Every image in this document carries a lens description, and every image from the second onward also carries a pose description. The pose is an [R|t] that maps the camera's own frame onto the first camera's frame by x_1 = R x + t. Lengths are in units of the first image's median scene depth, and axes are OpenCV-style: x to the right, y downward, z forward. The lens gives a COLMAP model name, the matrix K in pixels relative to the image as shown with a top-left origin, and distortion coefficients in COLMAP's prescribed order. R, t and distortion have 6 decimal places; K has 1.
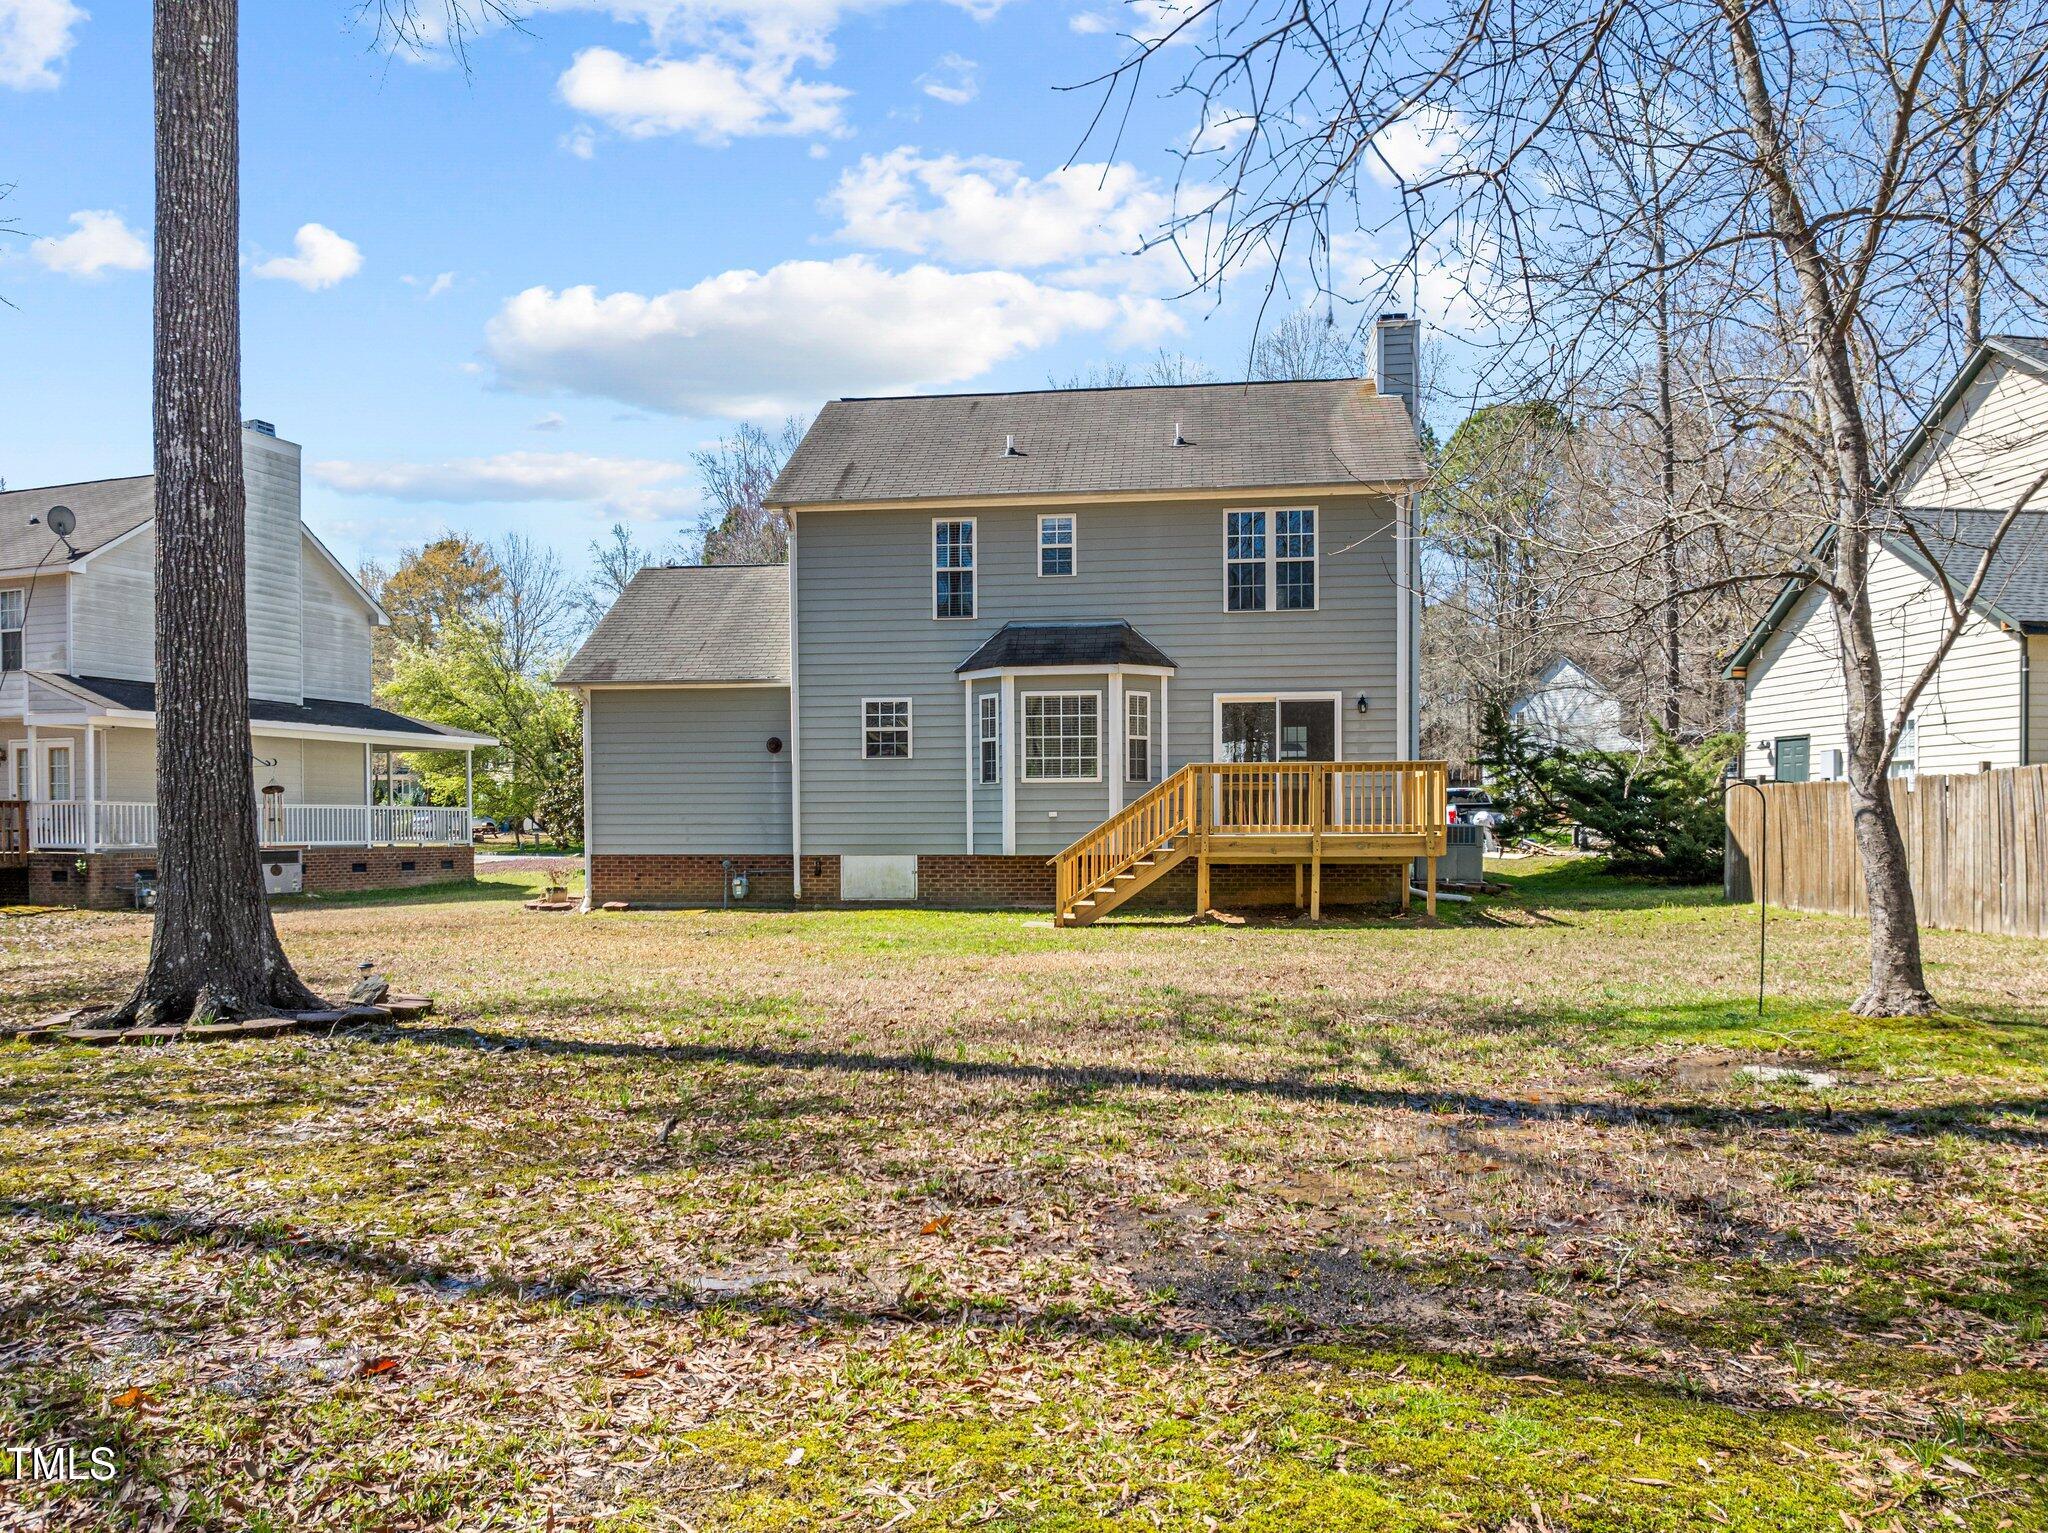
lens RADIAL K [[1463.9, 0, 1024.0], [0, 1463.9, 766.5], [0, 0, 1]] dist [0.001273, -0.000638]
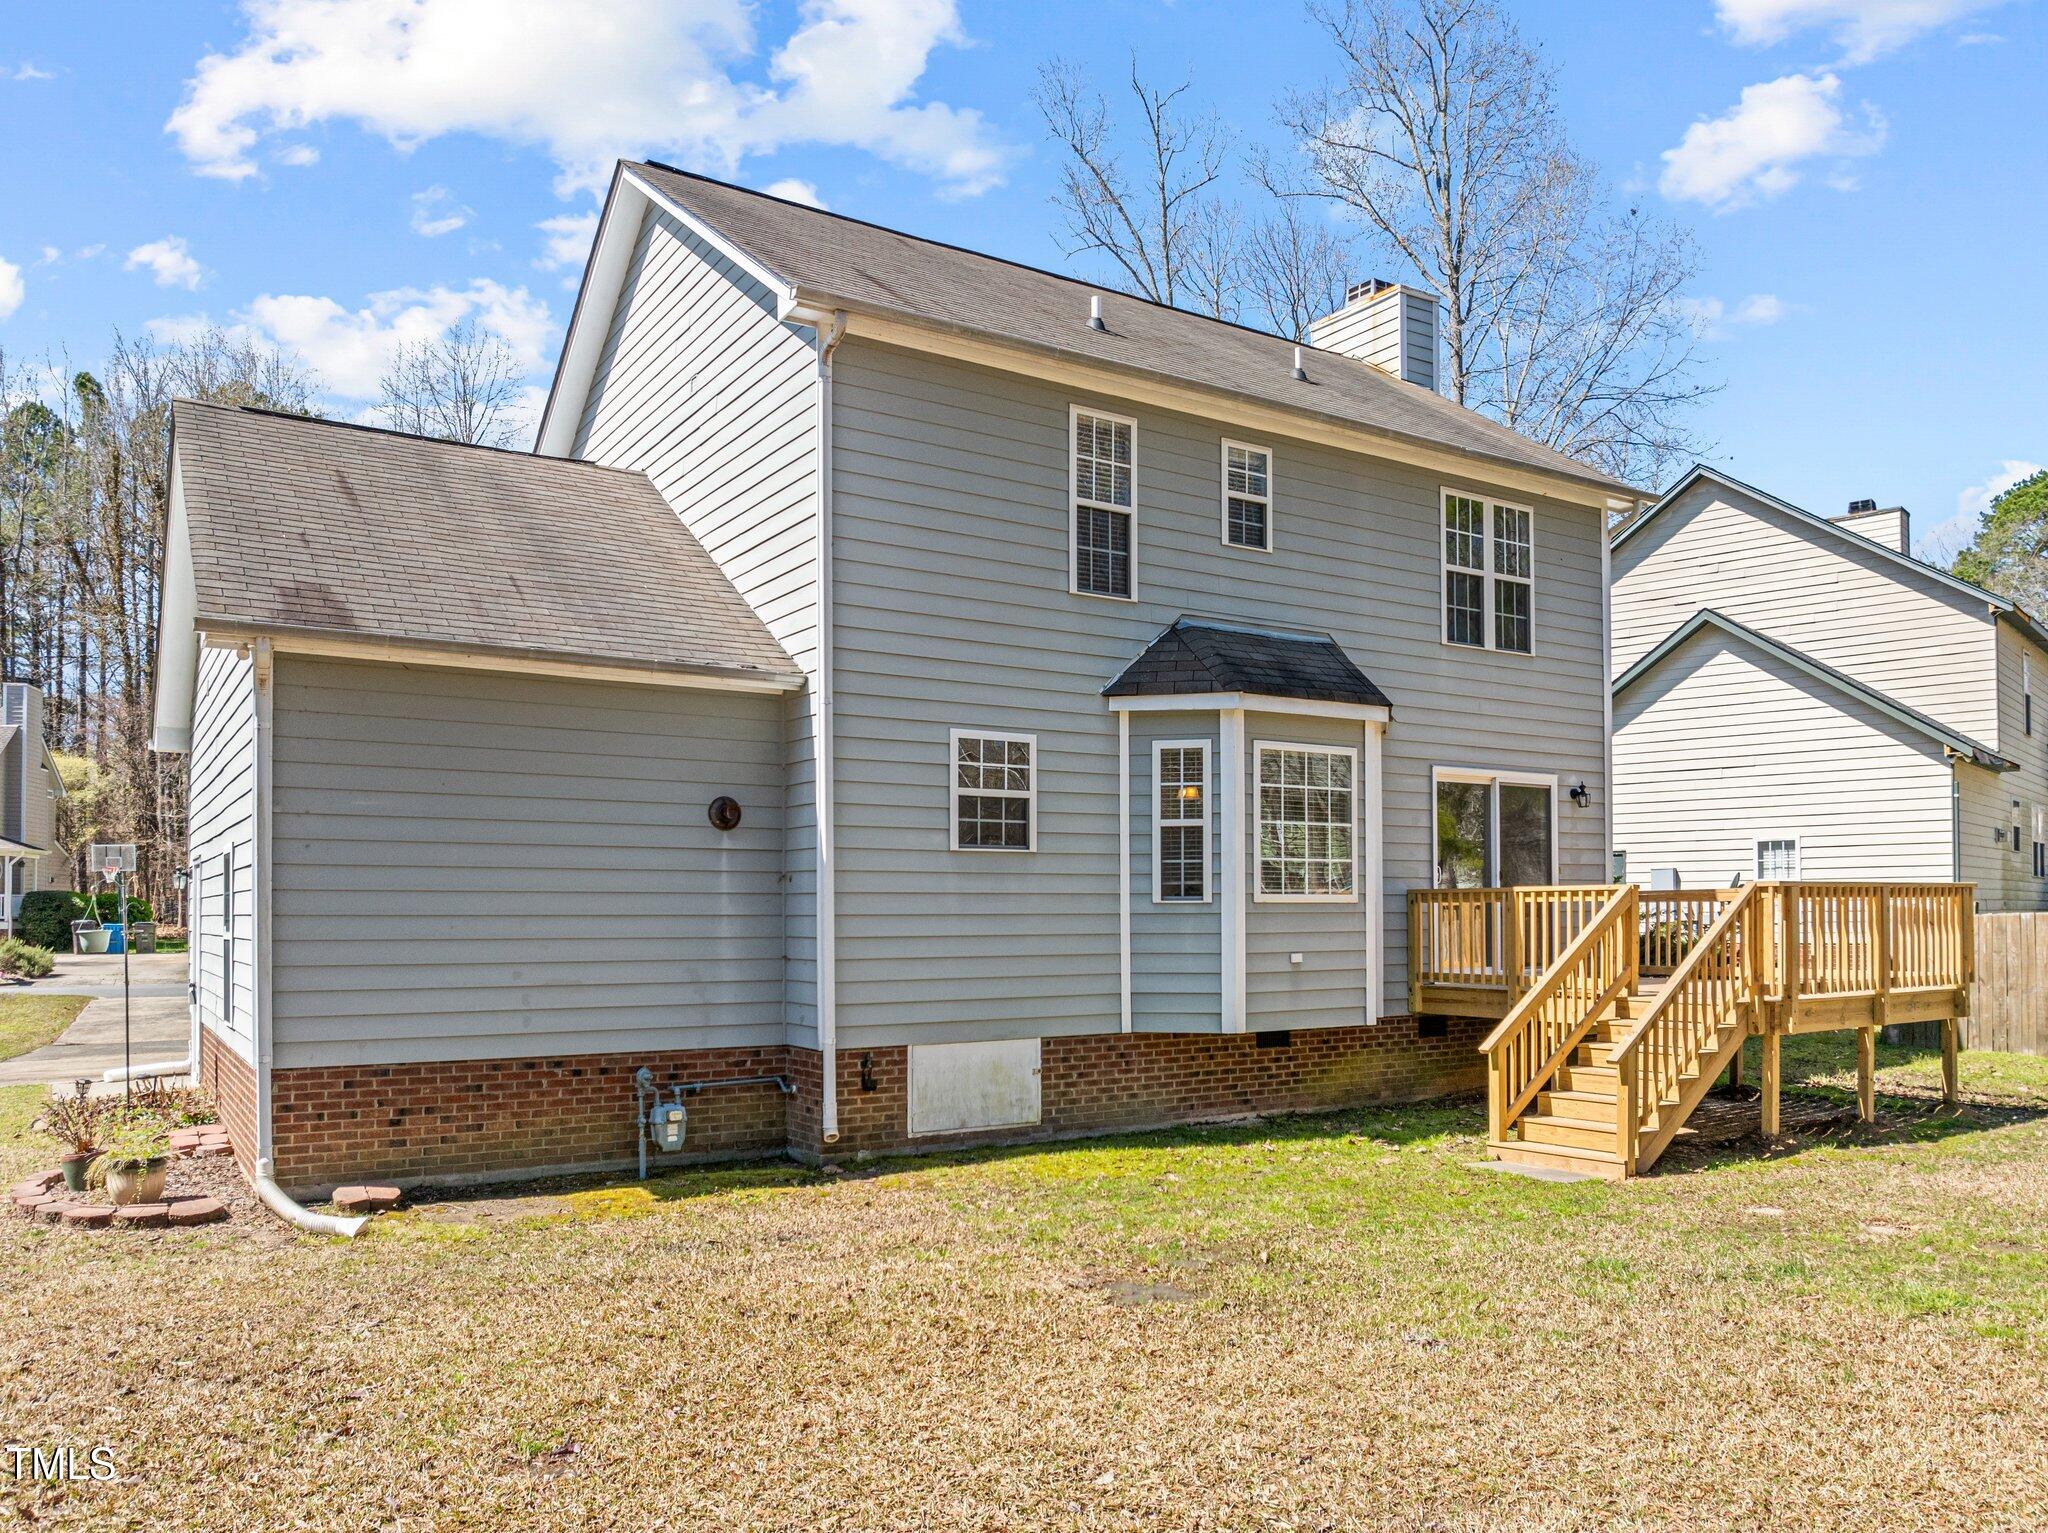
lens RADIAL K [[1473.6, 0, 1019.3], [0, 1473.6, 828.0], [0, 0, 1]] dist [-0.001888, -0.103313]
pose [[0.768435, 0.038299, 0.638781, -0.419146], [-0.027021, 0.999259, -0.027406, 0.000516], [-0.639357, 0.003800, 0.768900, 0.604832]]
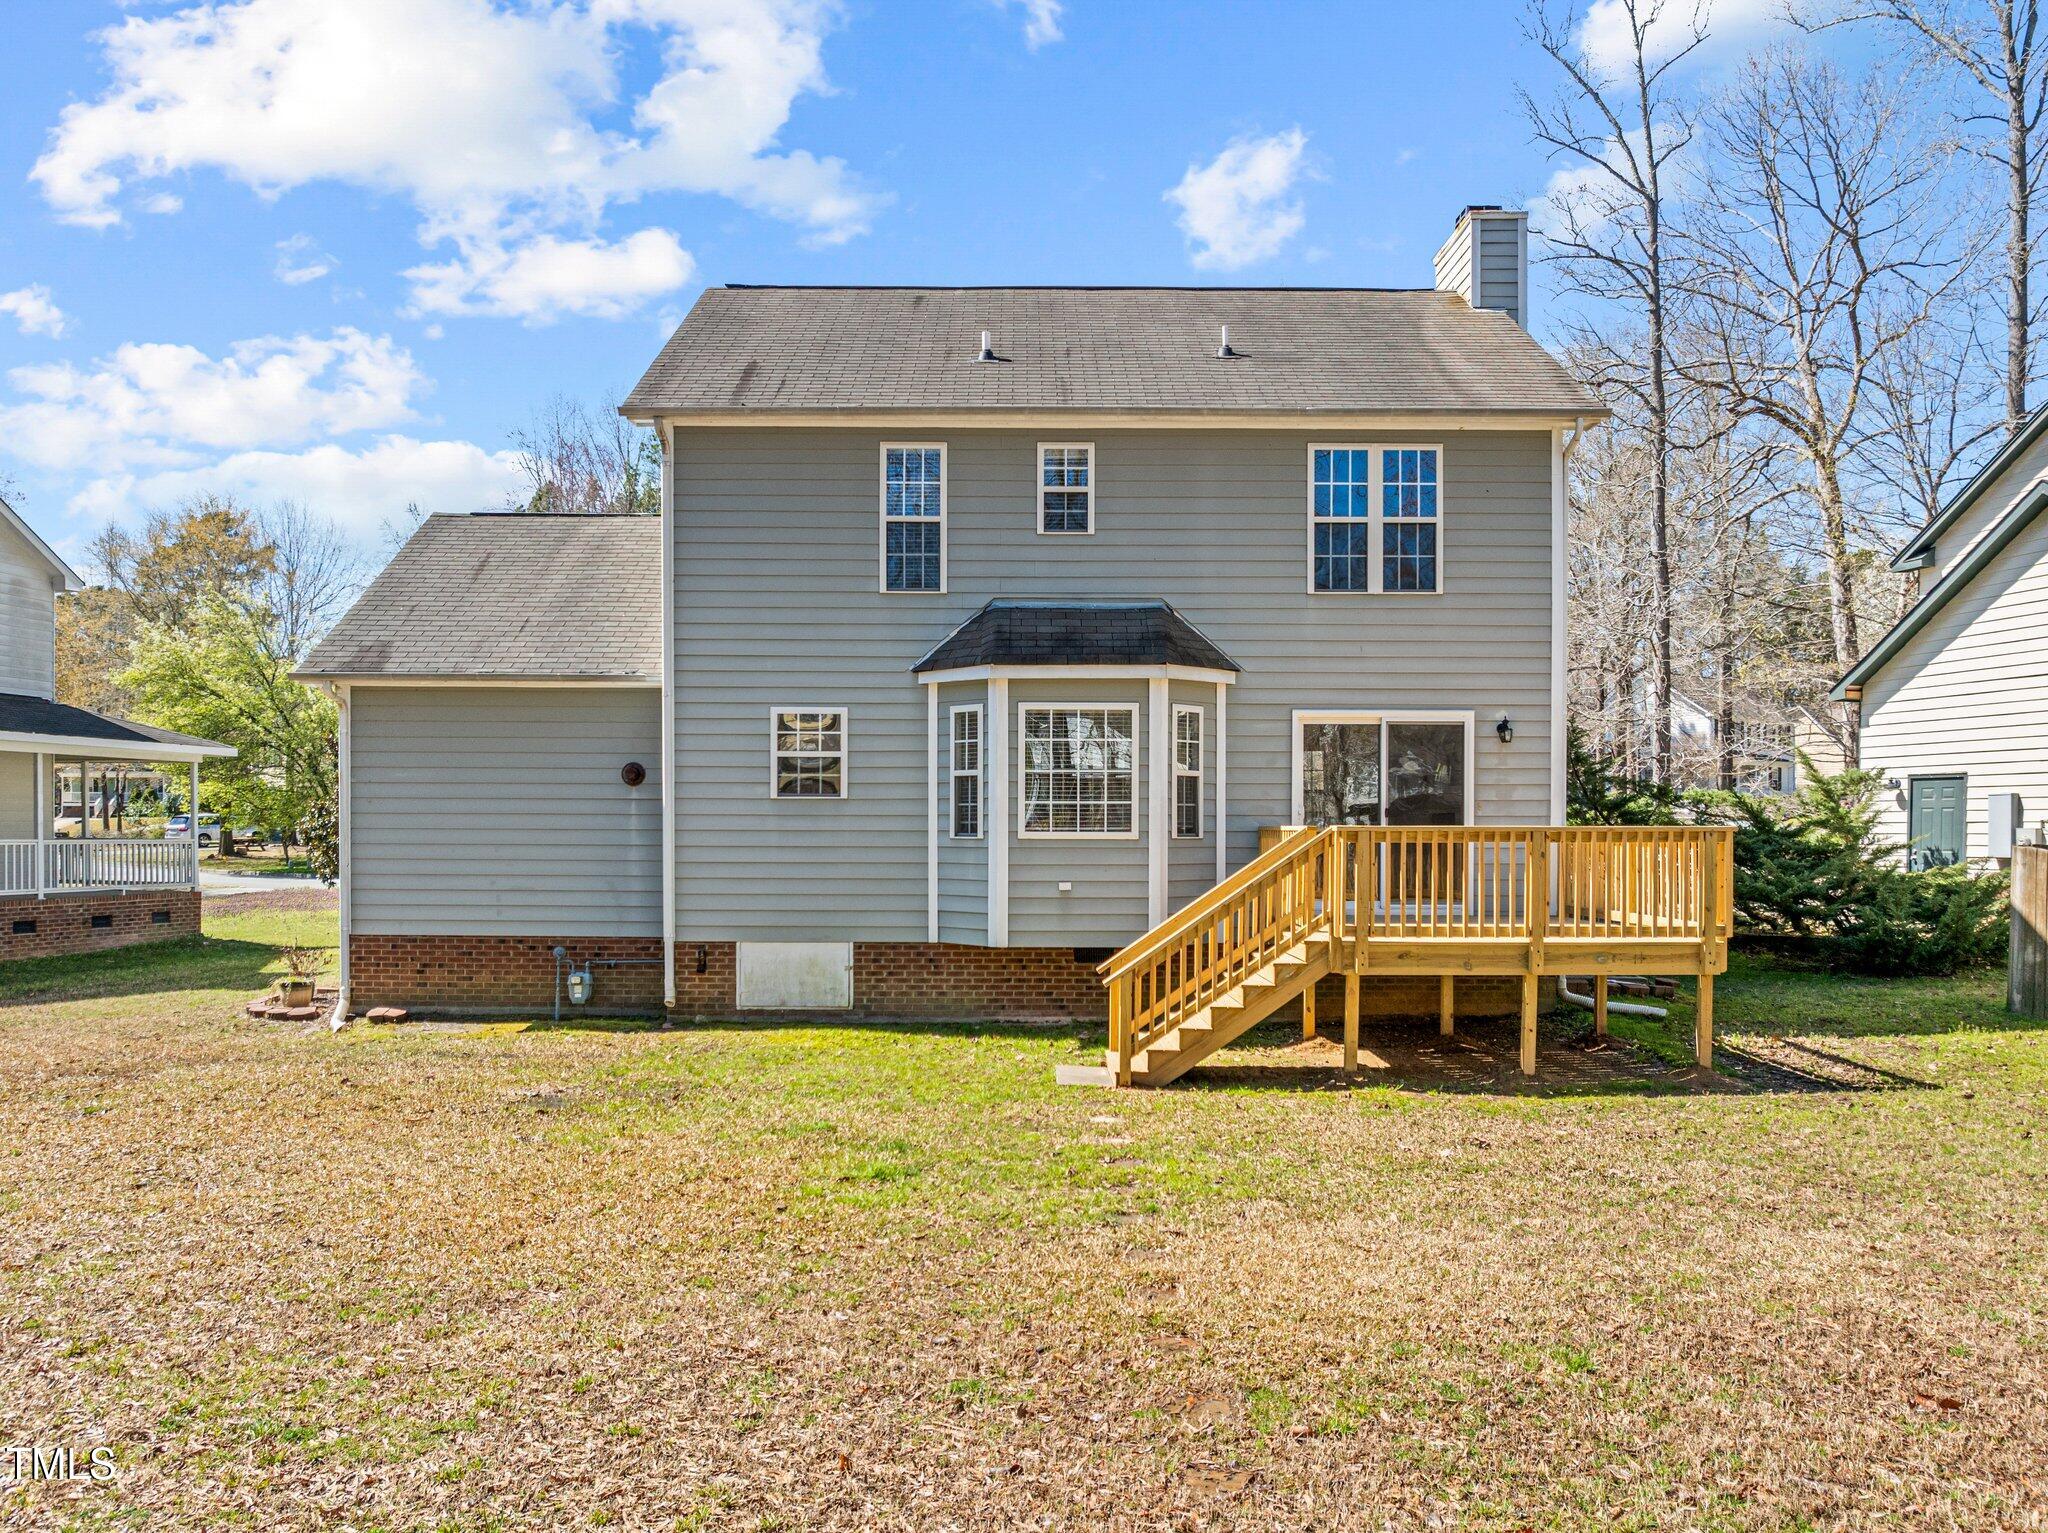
lens RADIAL K [[1449.1, 0, 1022.5], [0, 1449.1, 780.9], [0, 0, 1]] dist [-0.022590, -0.001805]
pose [[0.991620, 0.011447, 0.128680, -0.082627], [-0.012719, 0.999878, 0.009068, -0.020737], [-0.128561, -0.010629, 0.991645, 0.333117]]
